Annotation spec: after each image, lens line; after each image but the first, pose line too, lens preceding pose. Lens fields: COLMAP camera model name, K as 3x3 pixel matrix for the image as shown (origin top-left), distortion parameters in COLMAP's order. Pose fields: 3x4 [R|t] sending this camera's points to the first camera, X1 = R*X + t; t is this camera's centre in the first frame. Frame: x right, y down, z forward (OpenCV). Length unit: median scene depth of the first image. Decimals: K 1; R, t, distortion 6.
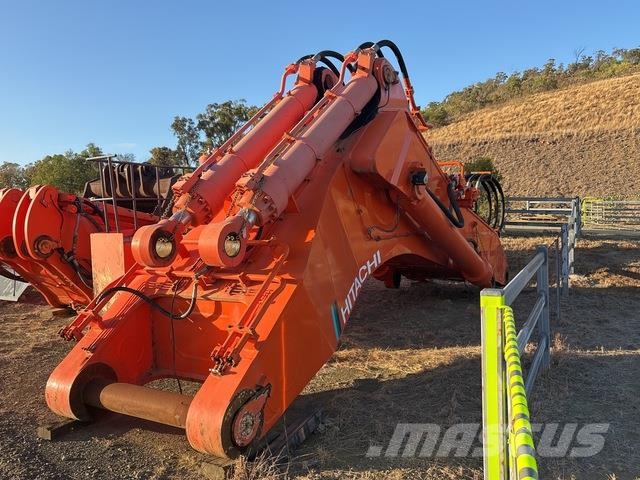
lens RADIAL K [[559.6, 0, 323.4], [0, 559.6, 238.0], [0, 0, 1]] dist [0.032130, -0.011509]
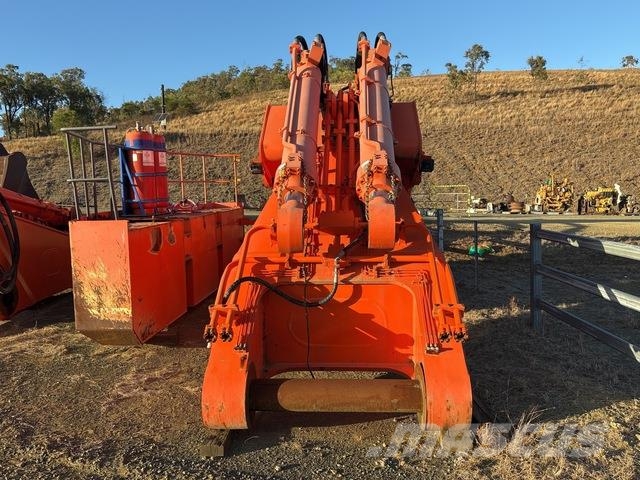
lens RADIAL K [[559.6, 0, 323.4], [0, 559.6, 238.0], [0, 0, 1]] dist [0.032130, -0.011509]
pose [[0.891697, -0.028525, 0.451733, -0.374667], [0.020254, 0.999527, 0.023136, 0.004120], [-0.452179, -0.011481, 0.891853, 0.086033]]
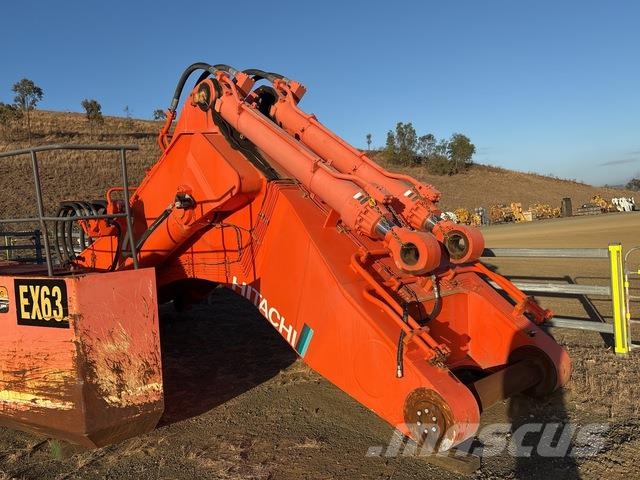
lens RADIAL K [[559.6, 0, 323.4], [0, 559.6, 238.0], [0, 0, 1]] dist [0.032130, -0.011509]
pose [[0.297063, -0.032898, 0.954291, -0.717046], [0.106733, 0.994287, 0.001052, -0.016508], [-0.948874, 0.101542, 0.298877, 0.471757]]
